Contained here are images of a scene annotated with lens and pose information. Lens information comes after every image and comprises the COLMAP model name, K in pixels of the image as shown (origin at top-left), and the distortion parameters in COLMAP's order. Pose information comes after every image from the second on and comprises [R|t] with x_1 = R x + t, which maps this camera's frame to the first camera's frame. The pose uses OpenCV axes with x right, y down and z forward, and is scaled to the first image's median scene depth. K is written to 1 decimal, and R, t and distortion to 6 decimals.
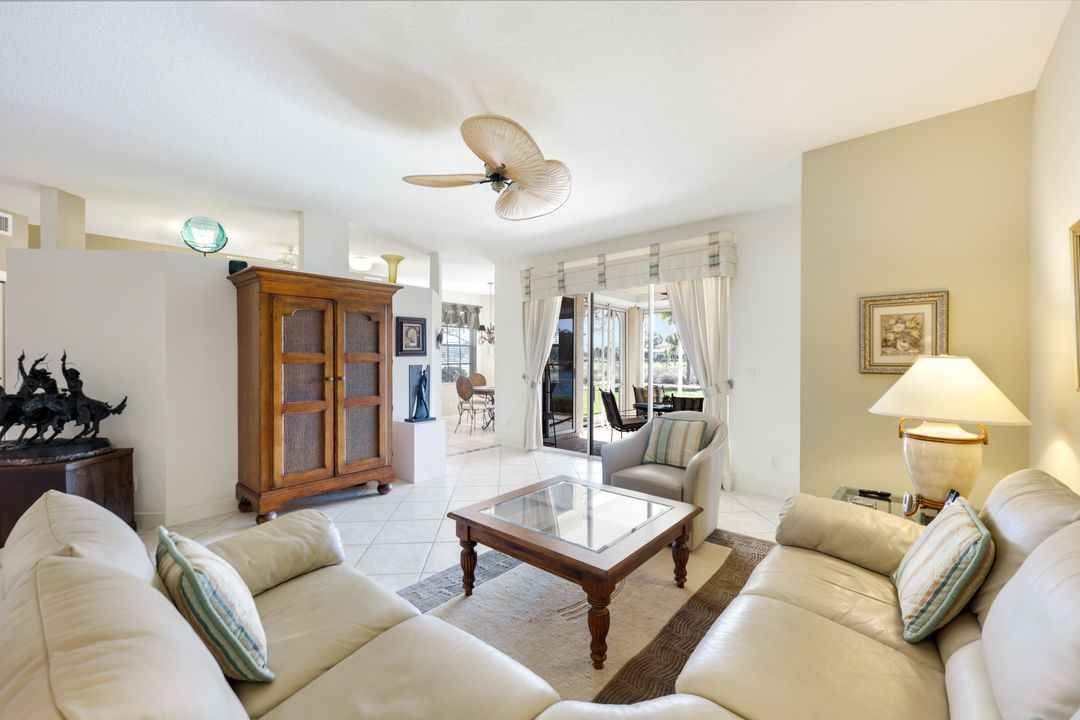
lens RADIAL K [[432.8, 0, 534.3], [0, 432.8, 361.3], [0, 0, 1]] dist [-0.000354, 0.000050]
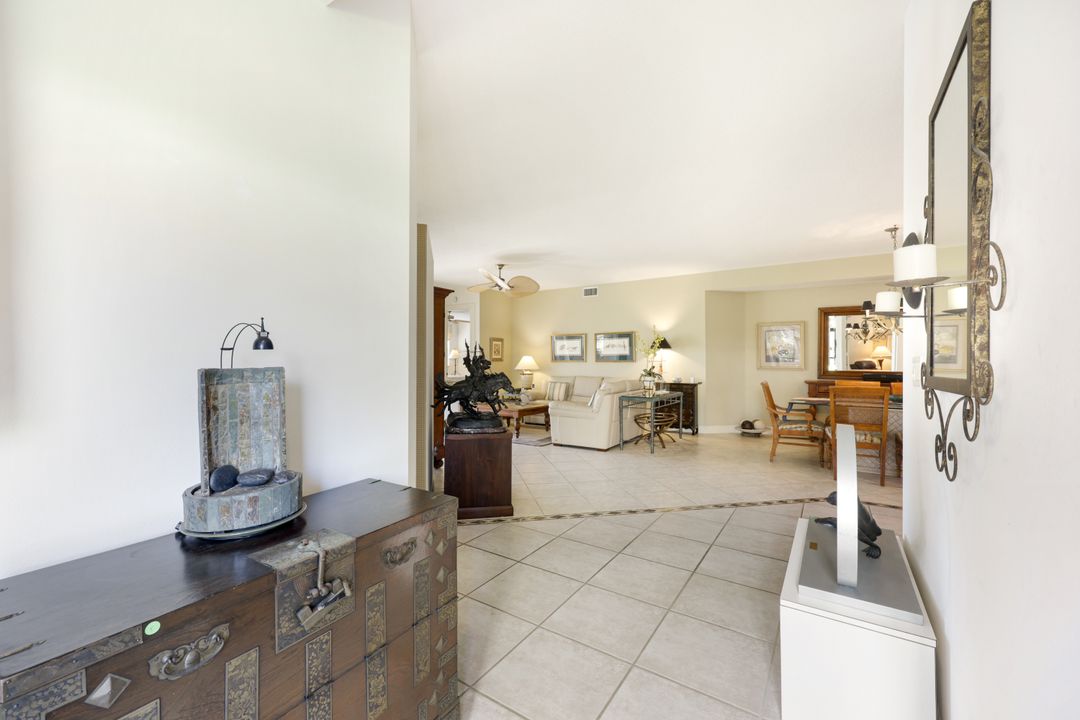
lens RADIAL K [[432.8, 0, 537.5], [0, 432.8, 359.7], [0, 0, 1]] dist [-0.000354, 0.000050]
pose [[-0.120277, 0.004716, 0.992729, -2.218997], [0.004779, 0.999980, -0.004171, 0.029992], [-0.992729, 0.004242, -0.120297, 0.902575]]
